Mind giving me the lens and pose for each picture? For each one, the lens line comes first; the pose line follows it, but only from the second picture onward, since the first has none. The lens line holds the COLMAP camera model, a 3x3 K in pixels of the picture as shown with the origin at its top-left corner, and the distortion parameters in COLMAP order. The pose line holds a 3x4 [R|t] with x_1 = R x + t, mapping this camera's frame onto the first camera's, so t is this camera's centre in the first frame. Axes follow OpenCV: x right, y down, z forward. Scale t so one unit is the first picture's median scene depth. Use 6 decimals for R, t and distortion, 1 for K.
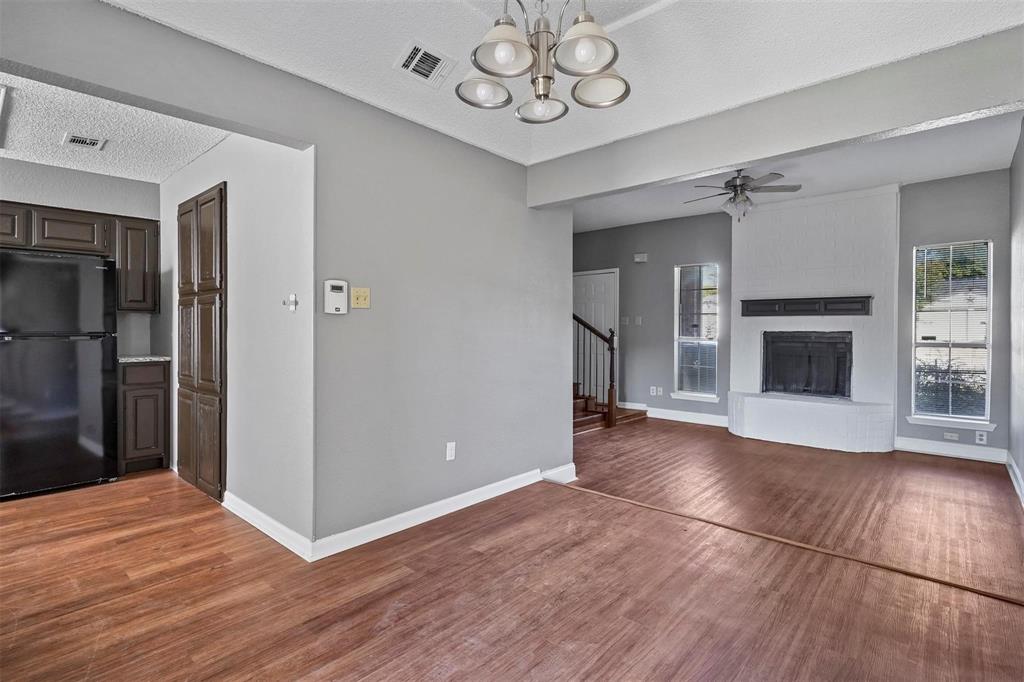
lens RADIAL K [[501.9, 0, 503.0], [0, 501.9, 332.4], [0, 0, 1]] dist [0.003061, 0.000216]
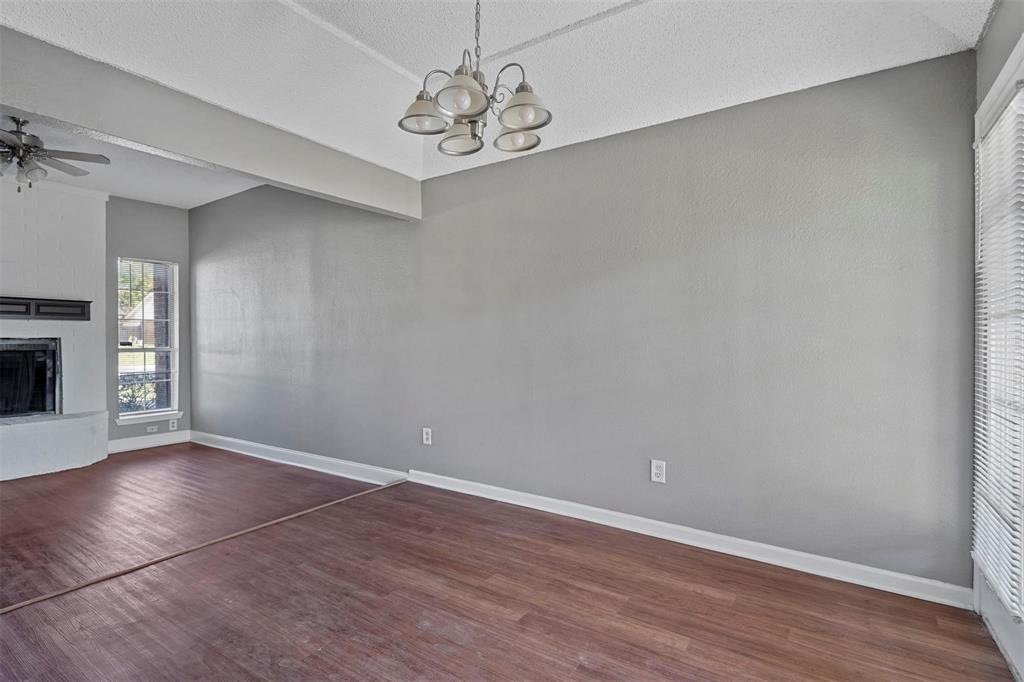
lens RADIAL K [[501.9, 0, 511.7], [0, 501.9, 341.9], [0, 0, 1]] dist [0.003061, 0.000216]
pose [[-0.147205, -0.010543, 0.989050, -0.341313], [0.004727, 0.999924, 0.011363, -0.001294], [-0.989095, 0.006347, -0.147144, 0.340671]]
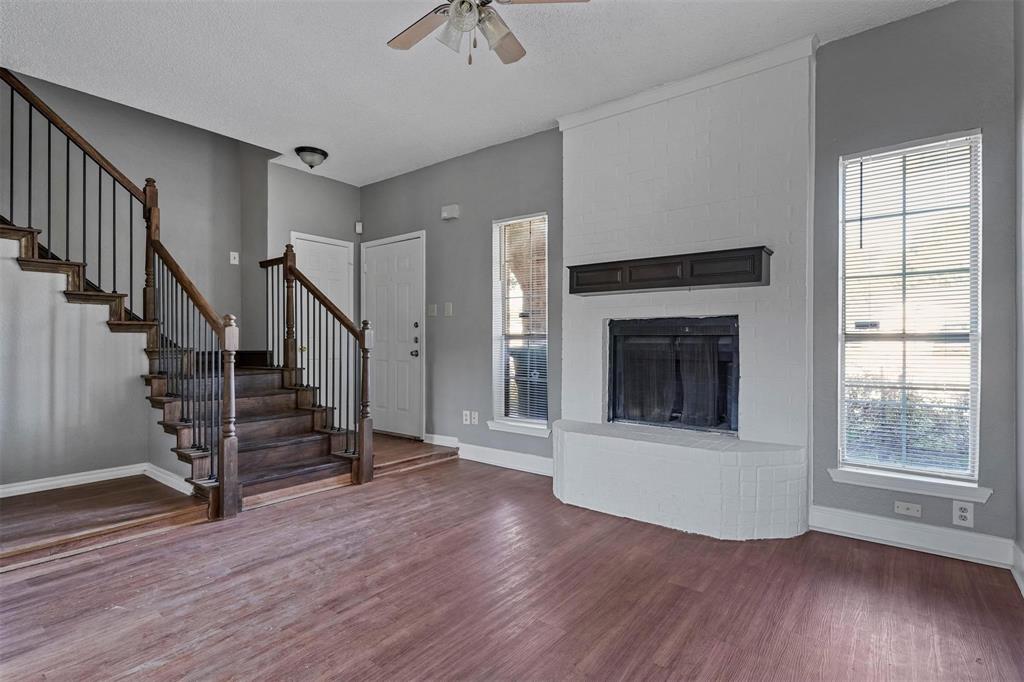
lens RADIAL K [[501.9, 0, 509.5], [0, 501.9, 341.4], [0, 0, 1]] dist [0.003061, 0.000216]
pose [[0.997719, -0.003574, 0.067411, 0.419186], [0.004000, 0.999973, -0.006188, 0.031591], [-0.067387, 0.006444, 0.997706, 0.477980]]
